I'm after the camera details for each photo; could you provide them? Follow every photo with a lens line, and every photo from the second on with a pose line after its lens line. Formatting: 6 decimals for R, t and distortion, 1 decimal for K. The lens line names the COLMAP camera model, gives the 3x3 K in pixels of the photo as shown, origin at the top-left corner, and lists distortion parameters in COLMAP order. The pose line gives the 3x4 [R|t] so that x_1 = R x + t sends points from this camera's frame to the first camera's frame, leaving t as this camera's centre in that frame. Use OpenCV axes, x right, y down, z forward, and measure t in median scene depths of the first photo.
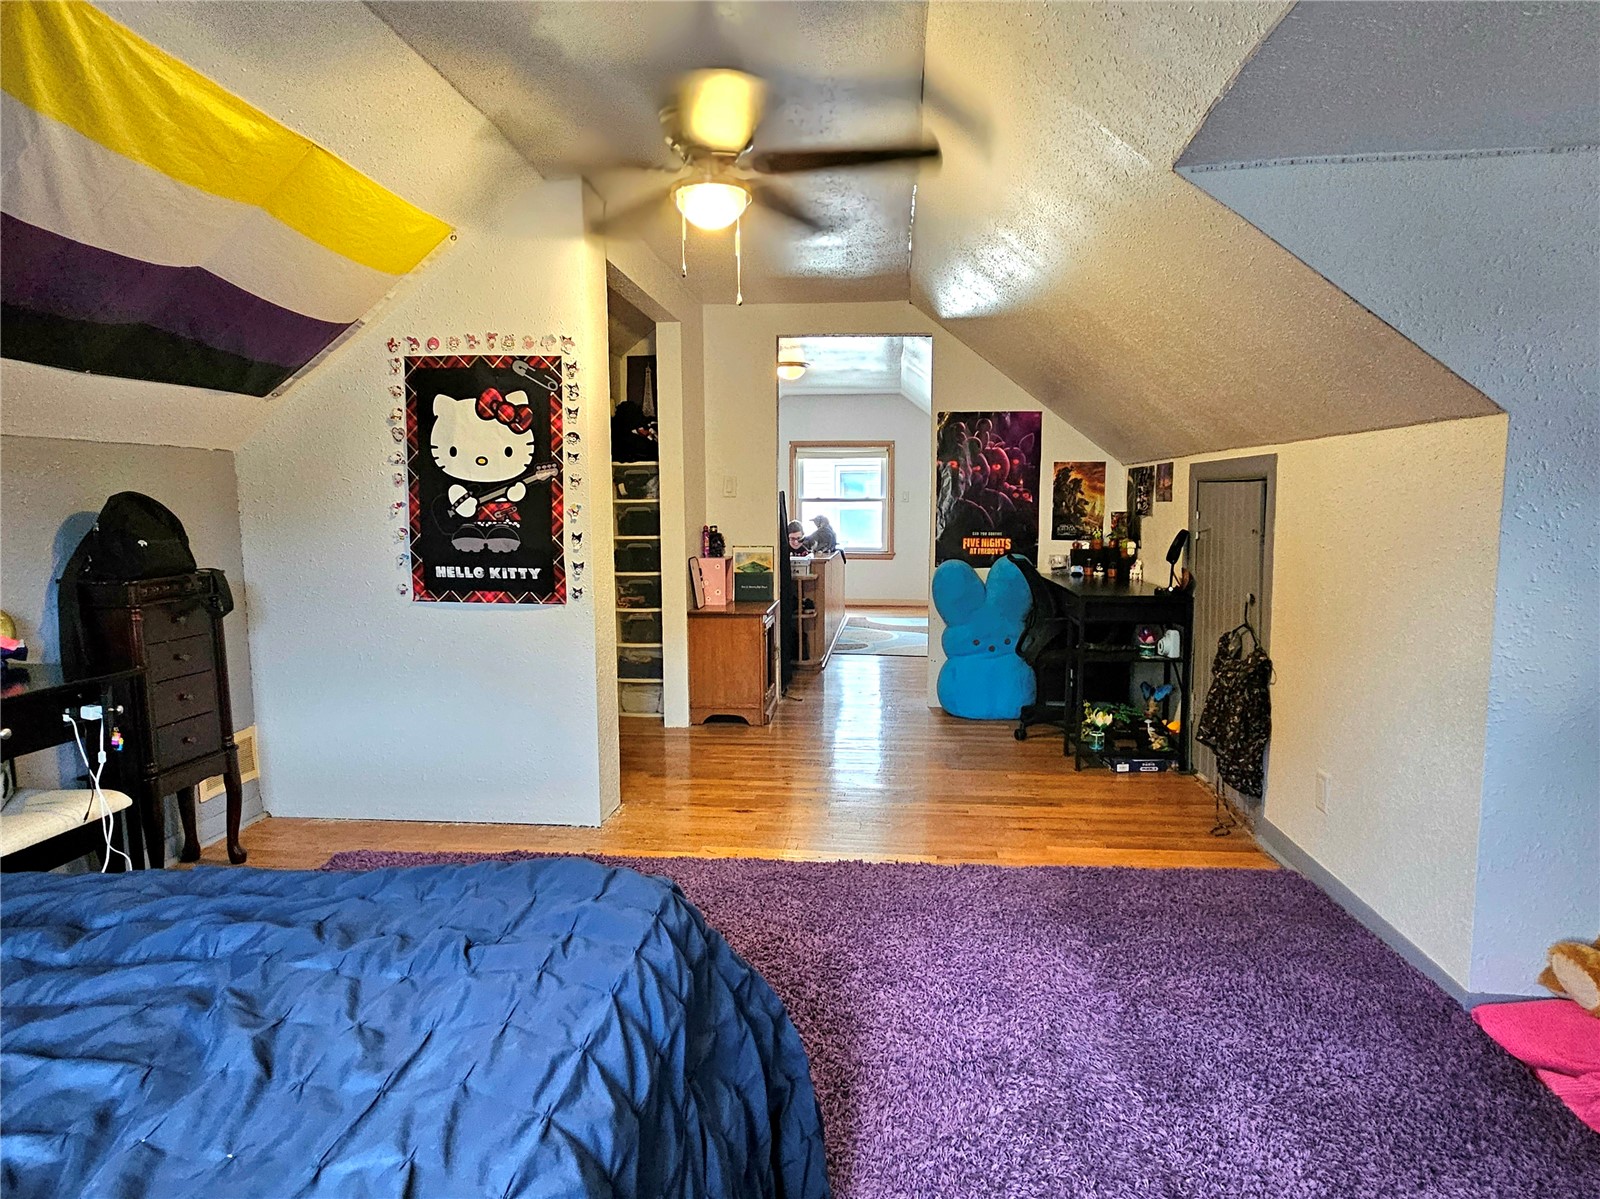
lens RADIAL K [[939.8, 0, 800.0], [0, 939.8, 599.5], [0, 0, 1]] dist [-0.000006, -0.000147]
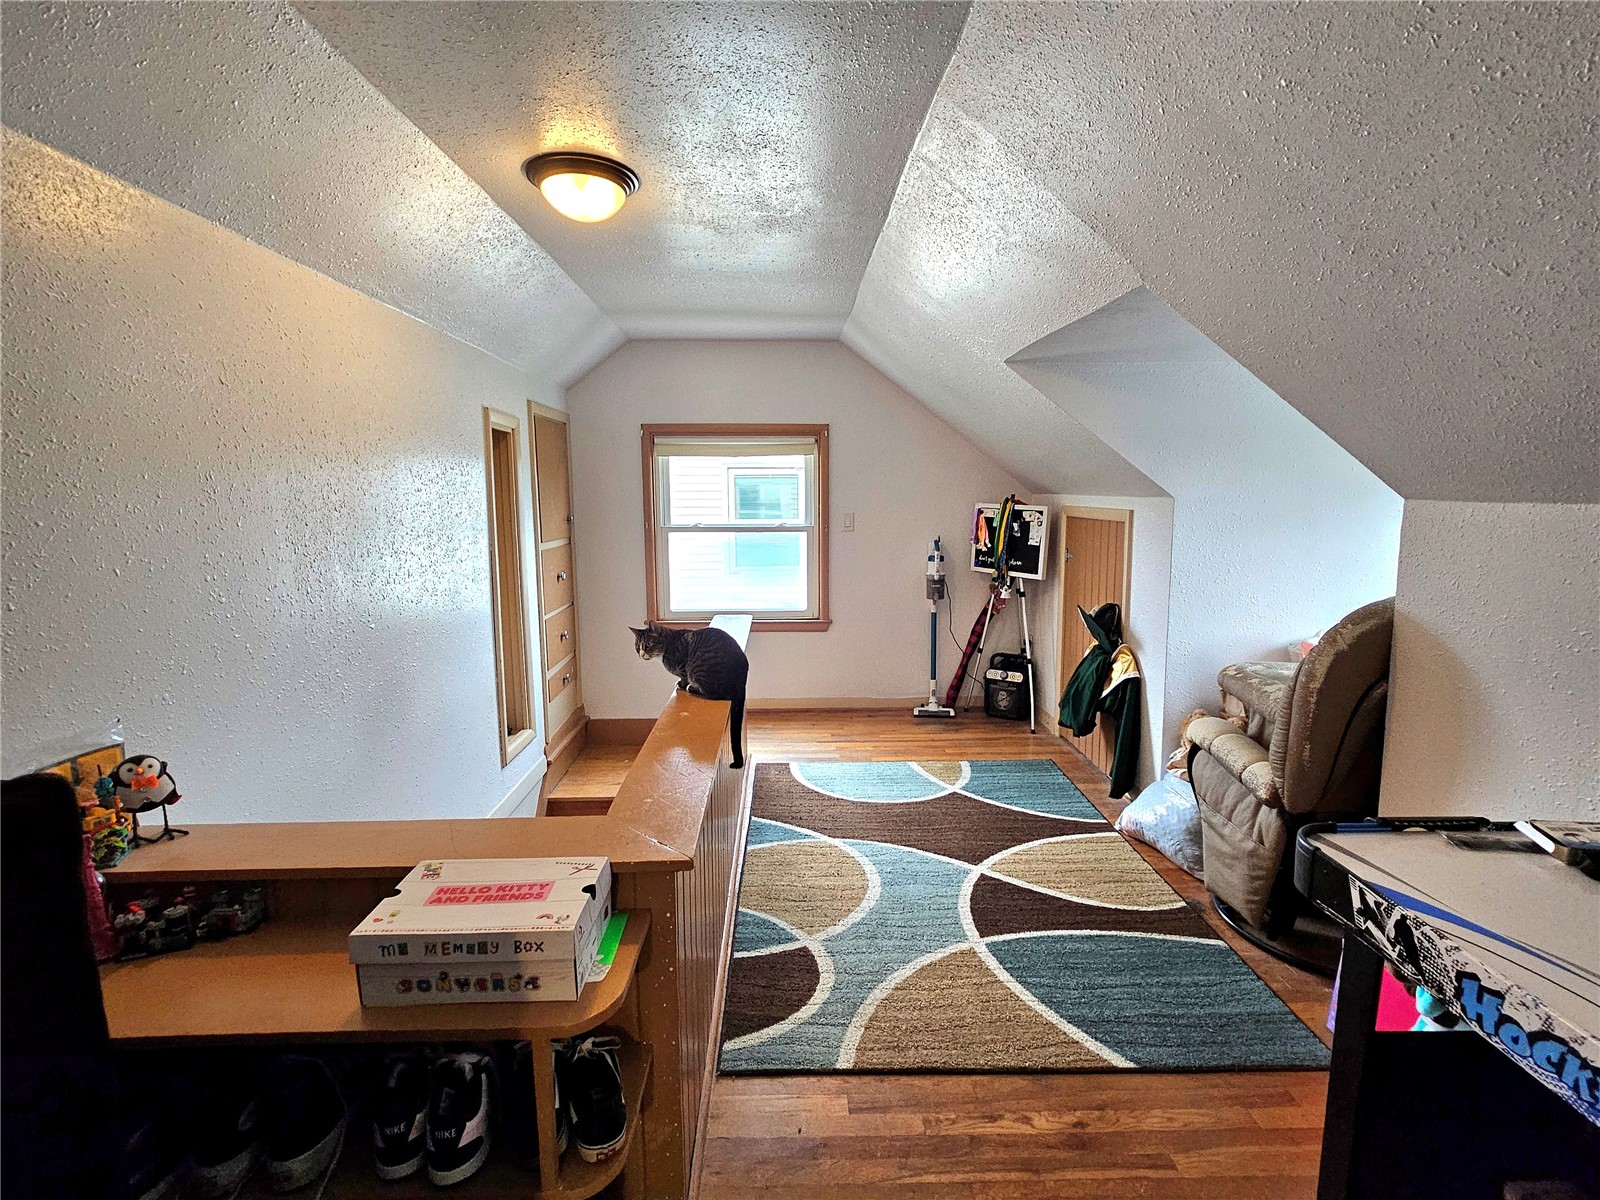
lens RADIAL K [[939.8, 0, 800.0], [0, 939.8, 600.0], [0, 0, 1]] dist [-0.000006, -0.000147]
pose [[0.993231, -0.013845, 0.115329, 0.015896], [0.012499, 0.999845, 0.012388, -0.069167], [-0.115483, -0.010863, 0.993250, 0.430208]]
